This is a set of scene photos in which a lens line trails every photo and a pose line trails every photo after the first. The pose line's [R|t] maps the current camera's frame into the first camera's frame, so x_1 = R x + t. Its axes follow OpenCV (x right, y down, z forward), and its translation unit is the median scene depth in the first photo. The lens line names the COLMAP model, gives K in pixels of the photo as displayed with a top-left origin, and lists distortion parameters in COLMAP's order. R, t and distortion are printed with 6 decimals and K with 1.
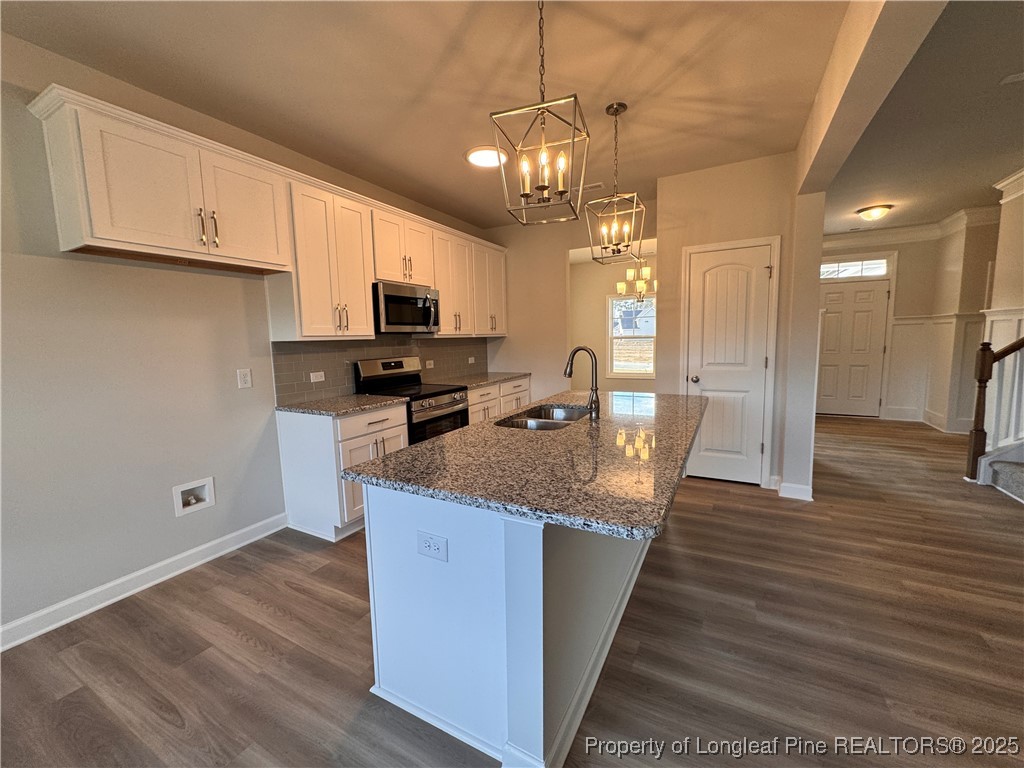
lens RADIAL K [[409.0, 0, 509.7], [0, 409.0, 387.3], [0, 0, 1]] dist [-0.003727, 0.002122]
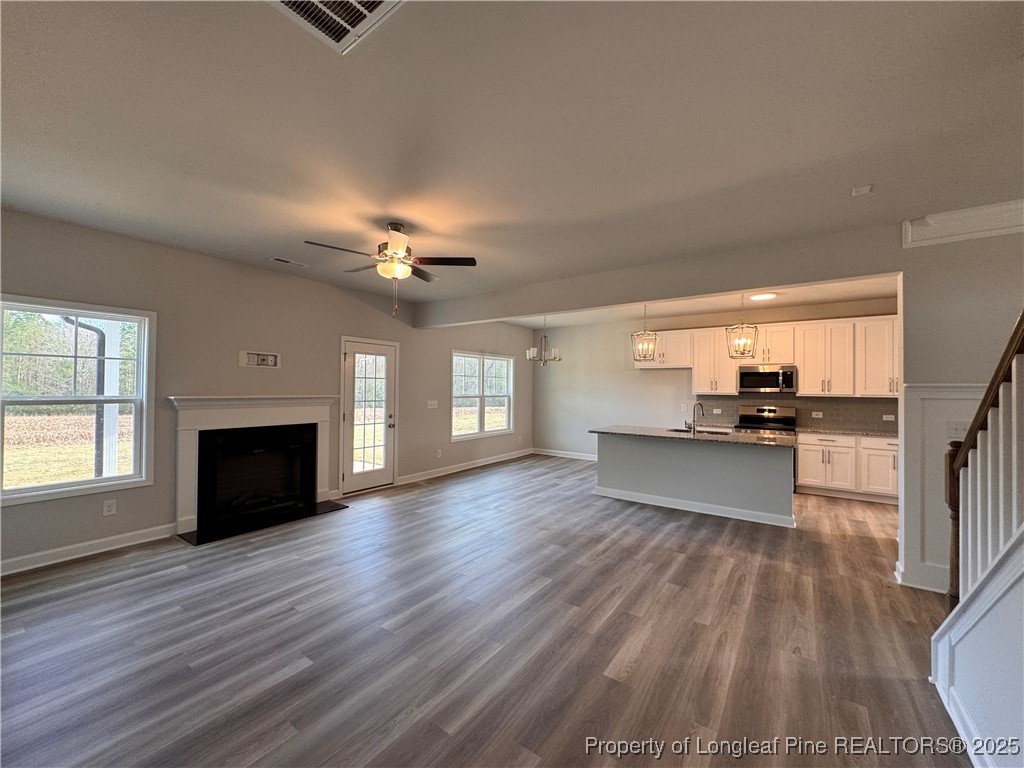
lens RADIAL K [[409.0, 0, 513.1], [0, 409.0, 386.3], [0, 0, 1]] dist [-0.003727, 0.002122]
pose [[-0.130755, 0.018392, -0.991244, 2.135548], [-0.131166, 0.990718, 0.035685, -0.106710], [0.982700, 0.134684, -0.127129, 0.221035]]
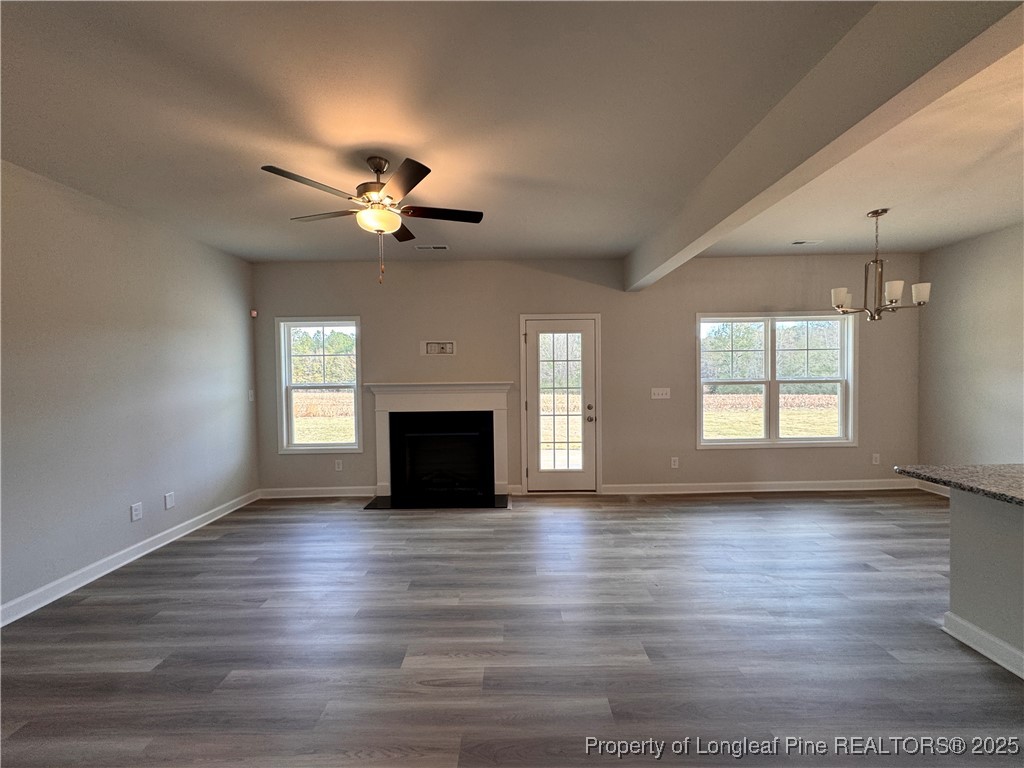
lens RADIAL K [[409.0, 0, 506.0], [0, 409.0, 384.7], [0, 0, 1]] dist [-0.003727, 0.002122]
pose [[-0.884149, 0.050035, -0.464518, 1.180575], [-0.023098, 0.988352, 0.150424, -0.135765], [0.466634, 0.143727, -0.872694, 0.674250]]
